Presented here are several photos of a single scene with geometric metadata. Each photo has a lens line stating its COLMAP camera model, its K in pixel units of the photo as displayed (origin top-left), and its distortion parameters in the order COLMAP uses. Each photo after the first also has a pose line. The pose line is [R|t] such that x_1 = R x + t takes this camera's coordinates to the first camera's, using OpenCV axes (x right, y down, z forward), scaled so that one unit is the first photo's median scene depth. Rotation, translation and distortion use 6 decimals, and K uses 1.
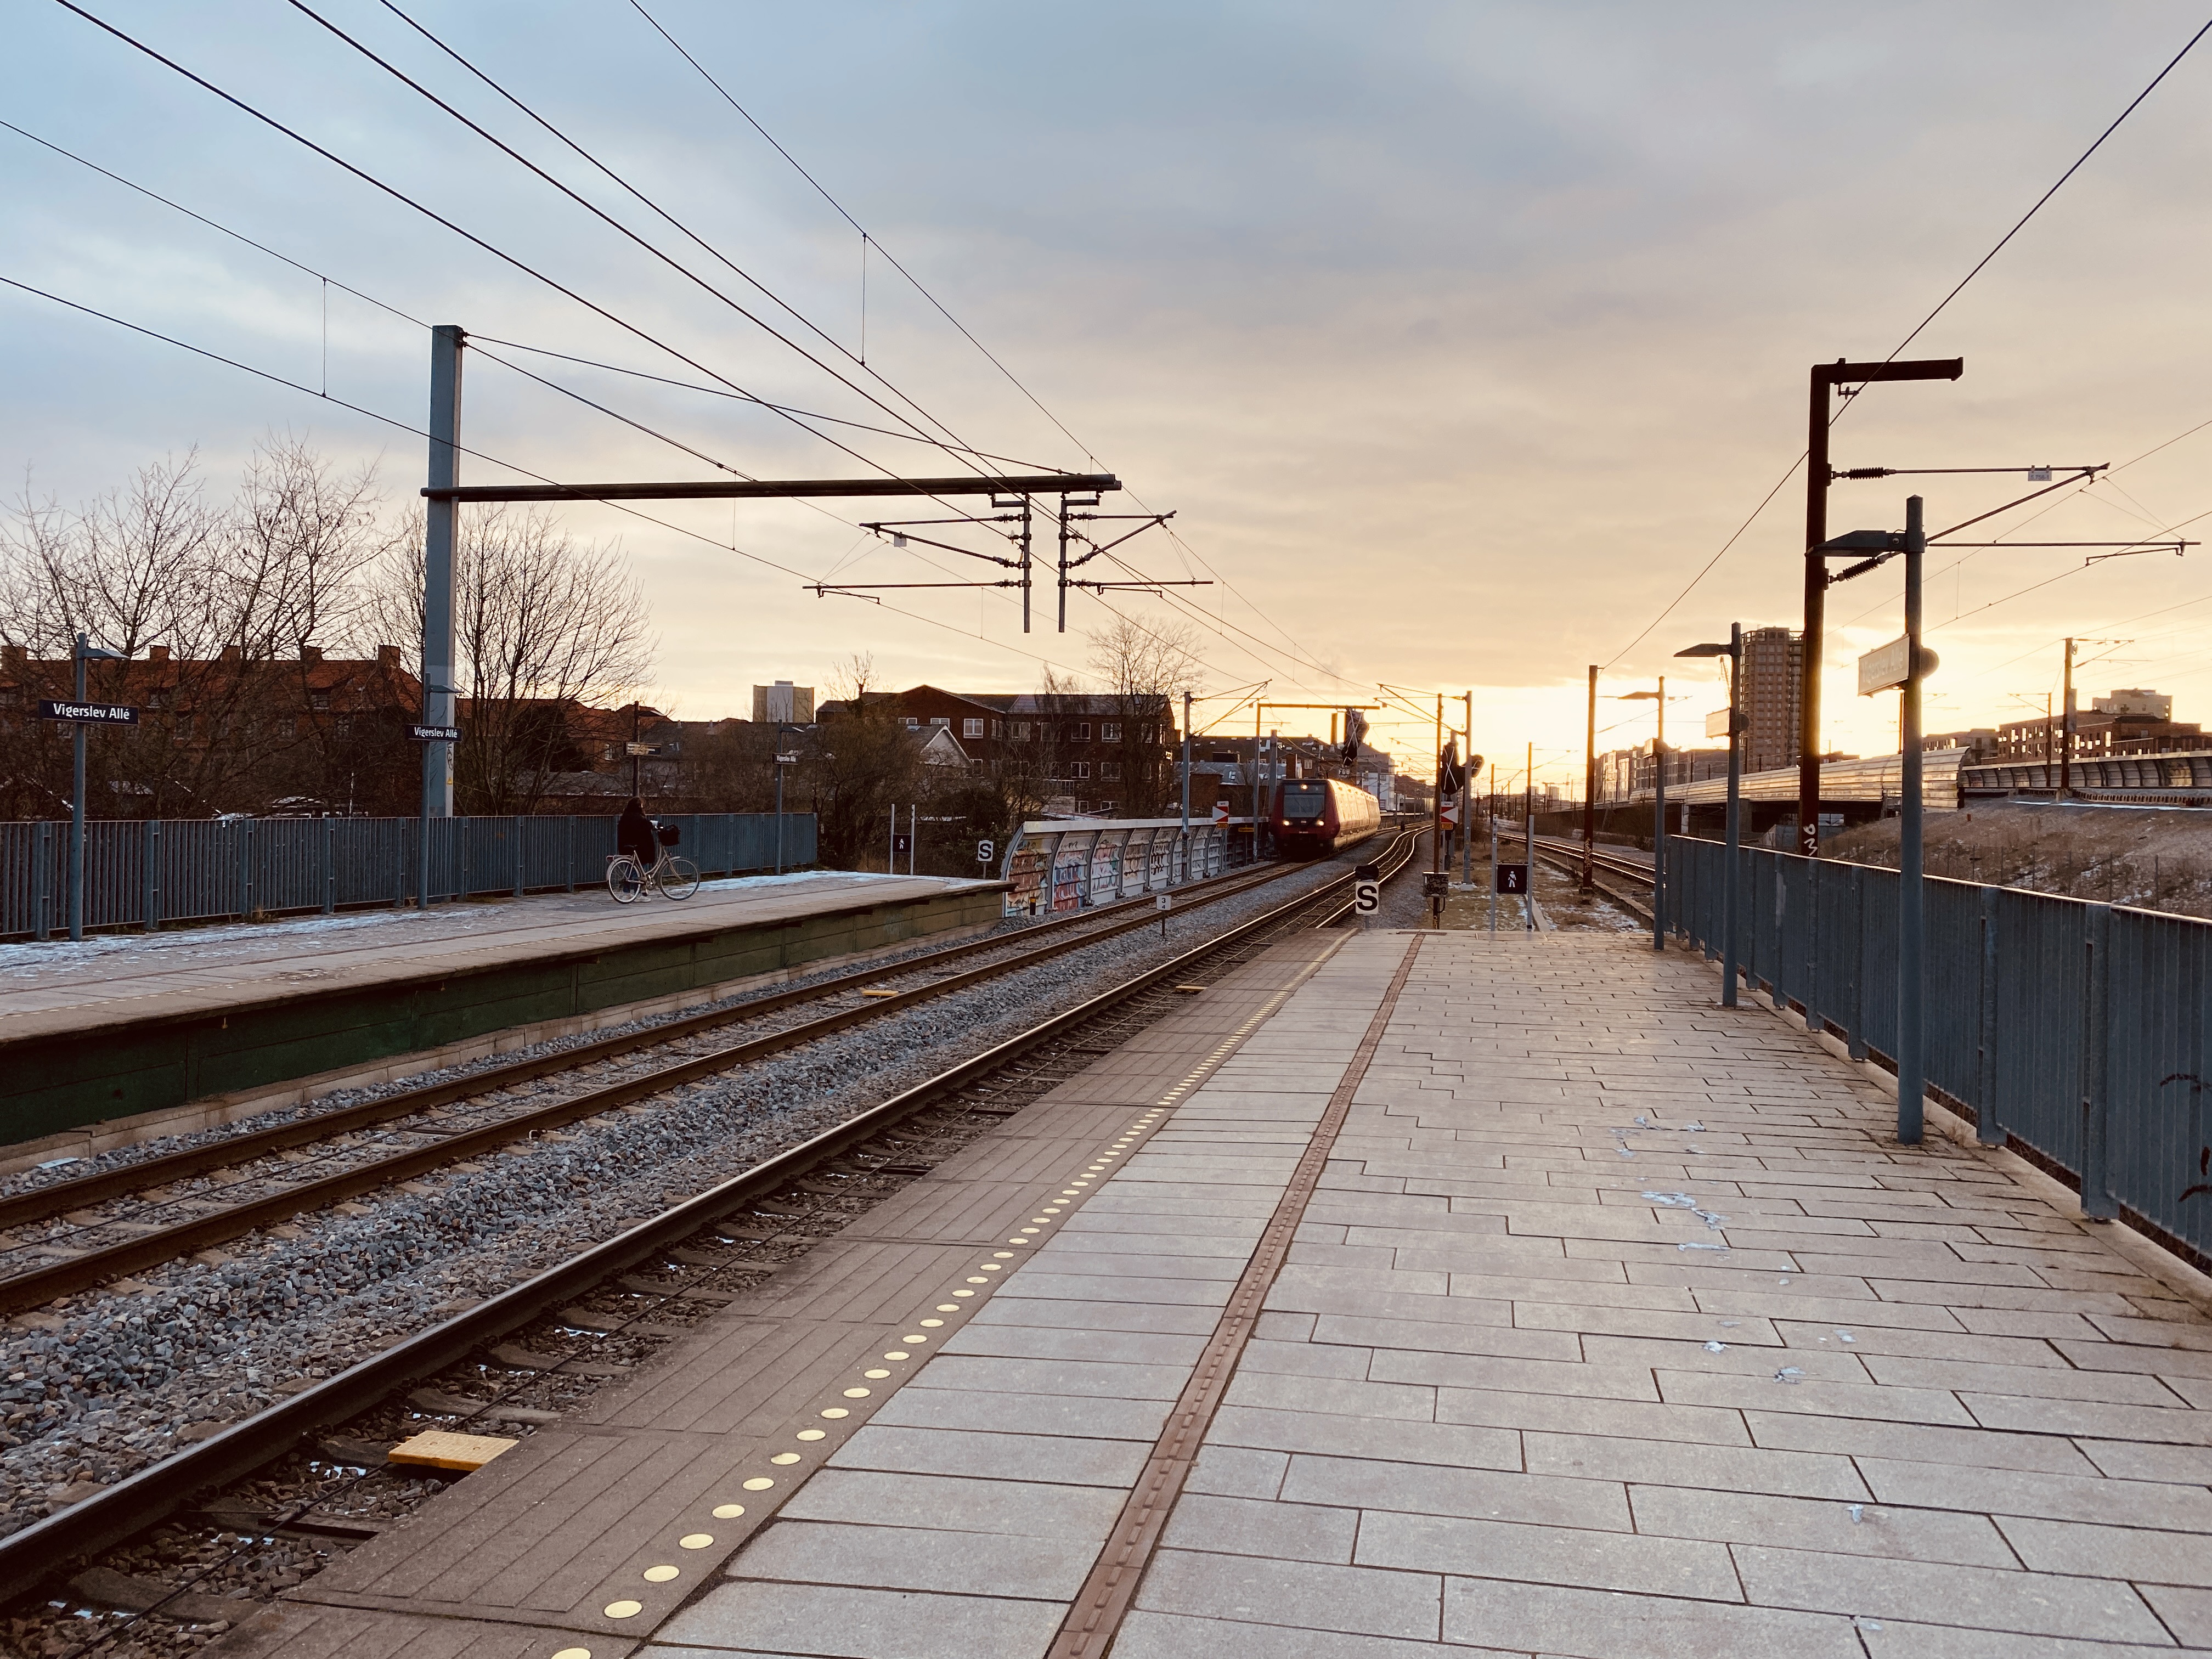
lens RADIAL K [[1716.8, 0, 1105.7], [0, 1716.8, 805.7], [0, 0, 1]] dist [0.032955, -0.025692]
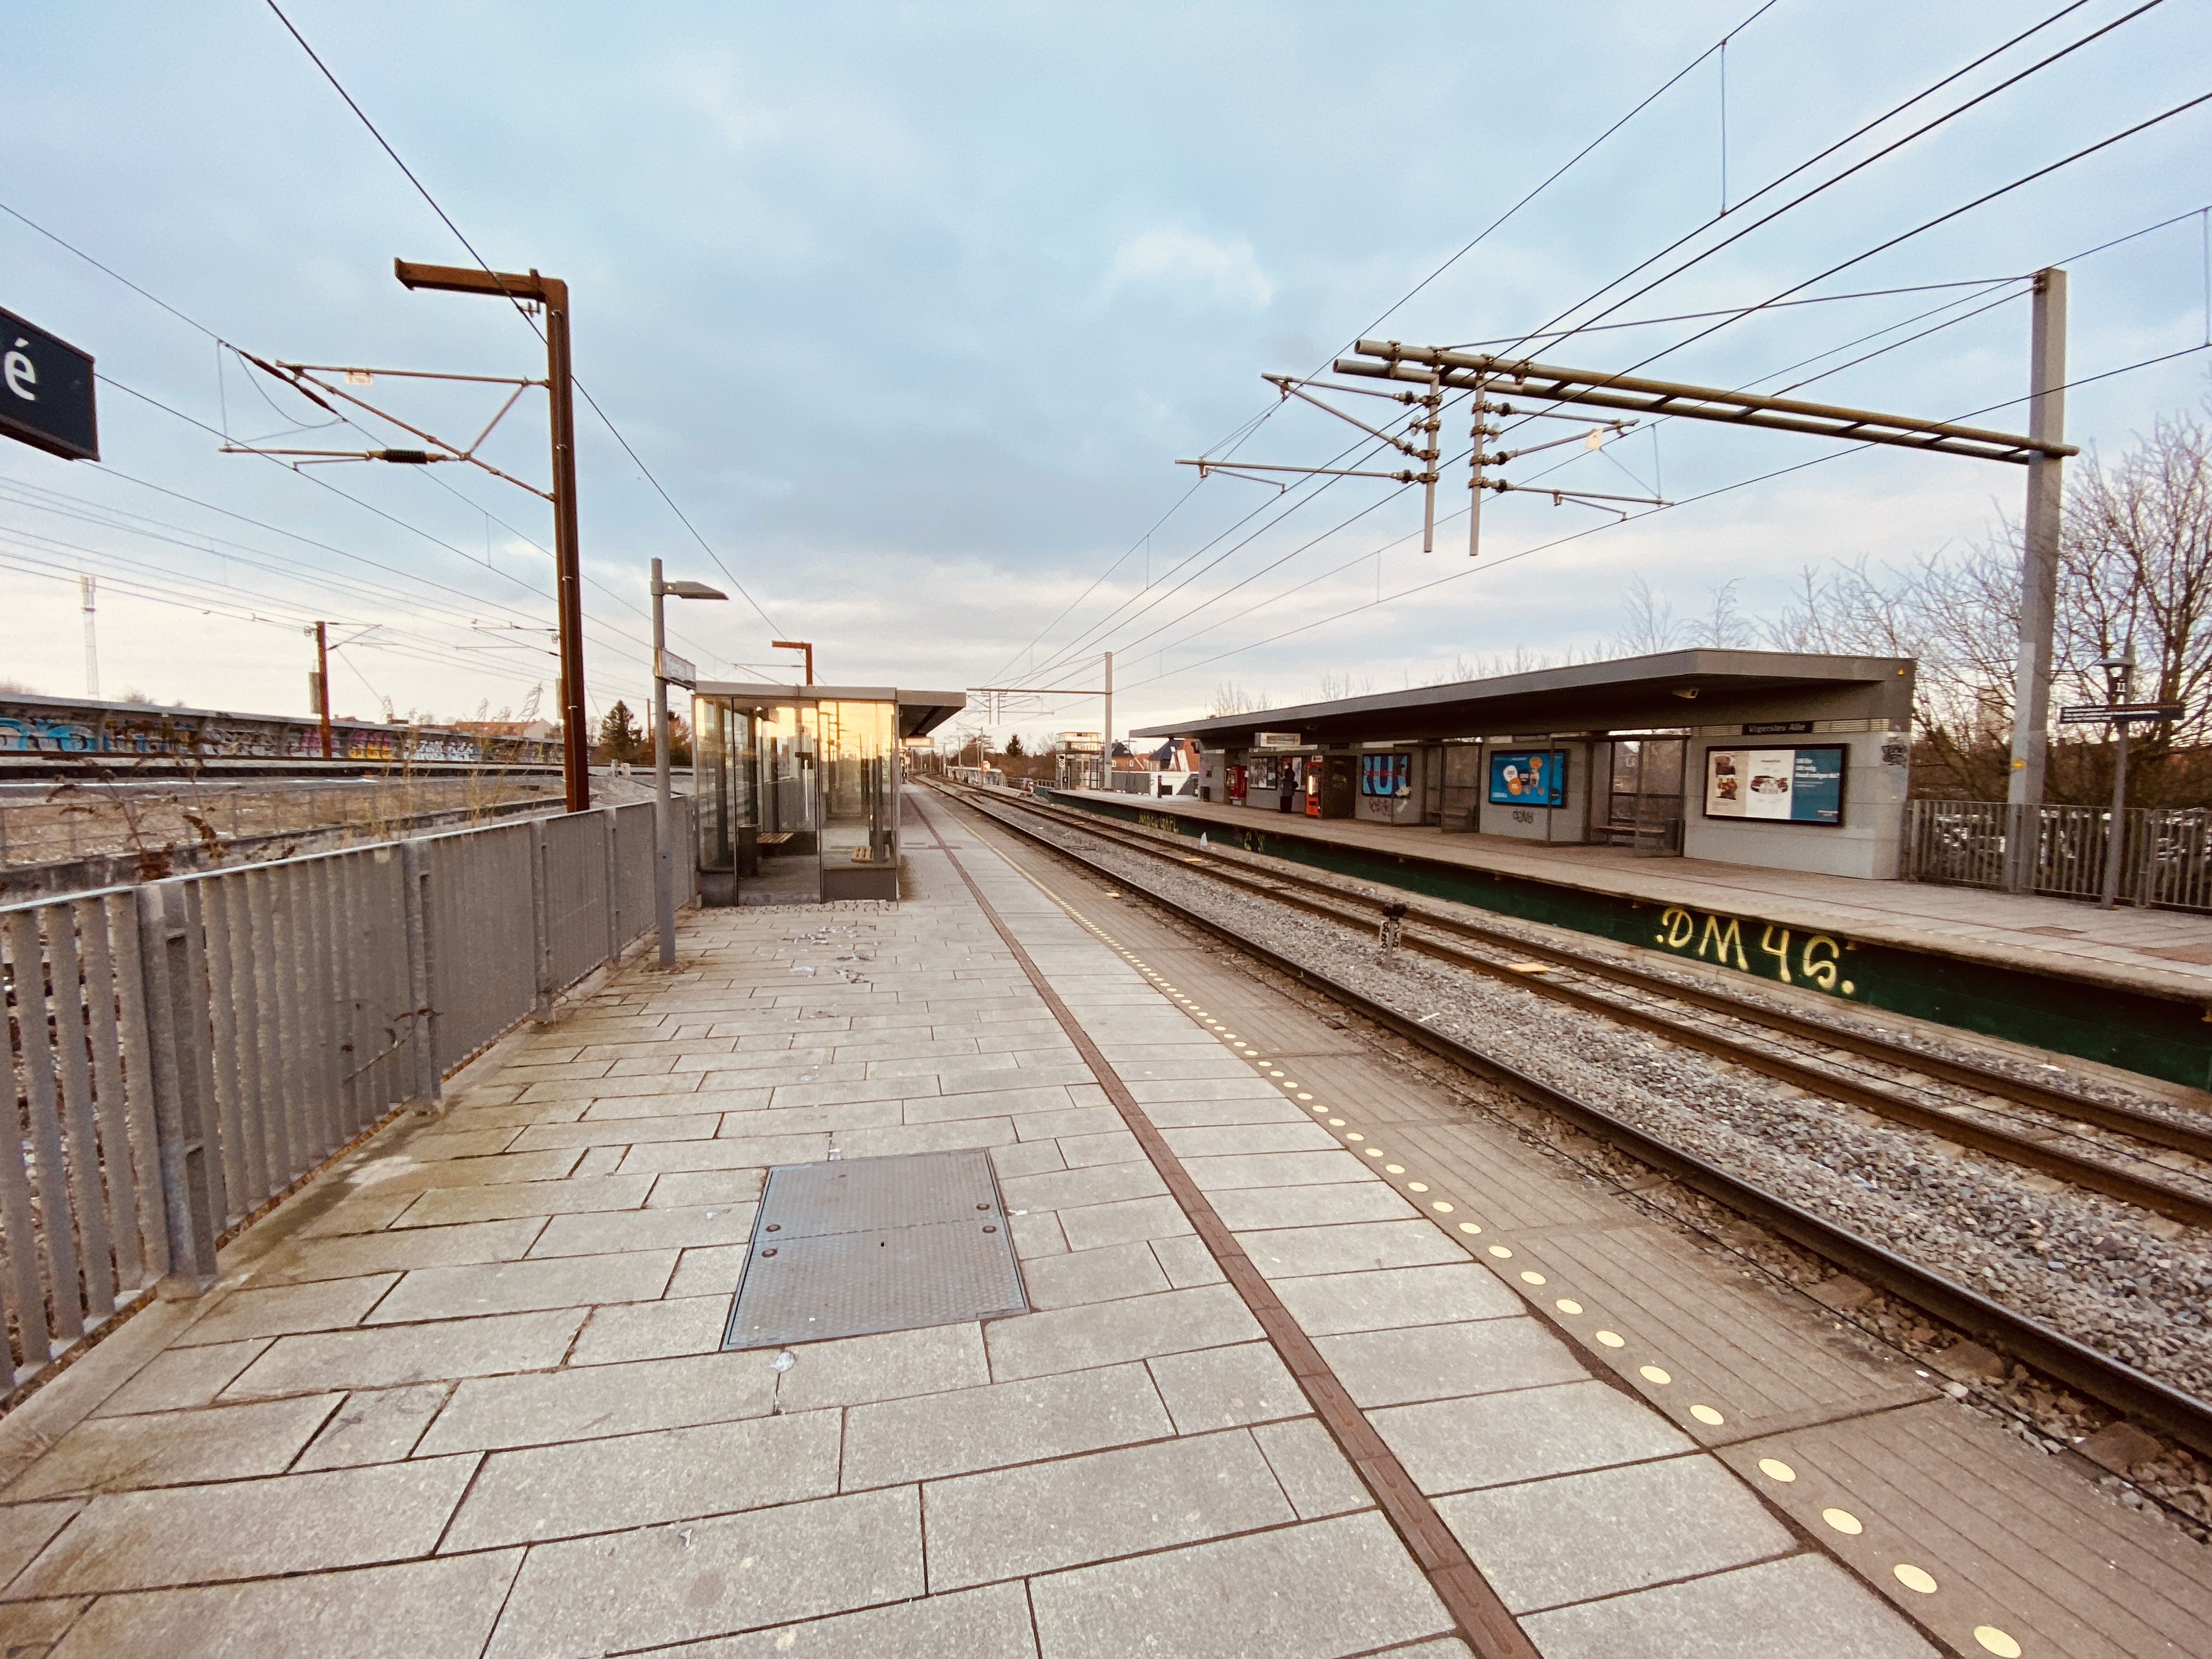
lens RADIAL K [[960.0, 0, 1099.5], [0, 960.0, 849.8], [0, 0, 1]] dist [0.033788, -0.033001]
pose [[-0.903937, 0.012320, -0.427489, 0.069823], [-0.026698, 0.996010, 0.085157, 0.000283], [0.426832, 0.088390, -0.900001, 0.230224]]
